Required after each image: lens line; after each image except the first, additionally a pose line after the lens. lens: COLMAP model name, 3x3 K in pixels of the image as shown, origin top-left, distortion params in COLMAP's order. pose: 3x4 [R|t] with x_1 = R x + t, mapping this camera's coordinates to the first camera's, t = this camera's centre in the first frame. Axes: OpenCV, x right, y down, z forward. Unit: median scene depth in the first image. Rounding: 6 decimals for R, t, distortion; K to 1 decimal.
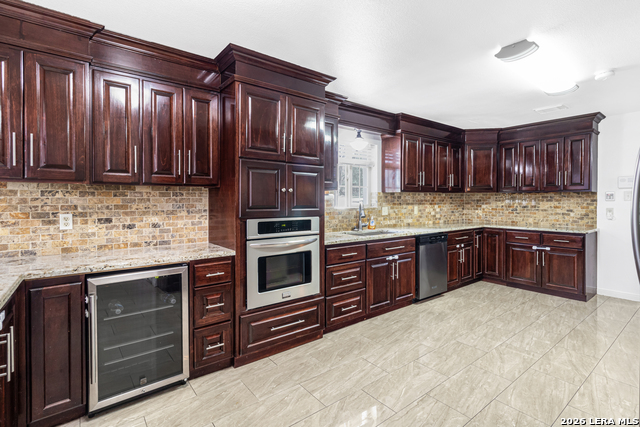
lens RADIAL K [[300.0, 0, 315.6], [0, 300.0, 206.1], [0, 0, 1]] dist [0.001820, 0.000580]
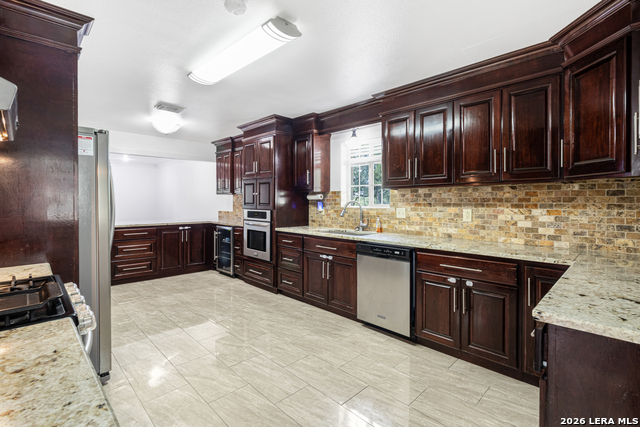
lens RADIAL K [[300.0, 0, 315.6], [0, 300.0, 206.1], [0, 0, 1]] dist [0.001820, 0.000580]
pose [[0.127254, 0.014161, -0.991769, 1.236337], [-0.022486, 0.999682, 0.011389, -0.007552], [0.991615, 0.020852, 0.127532, 0.830045]]
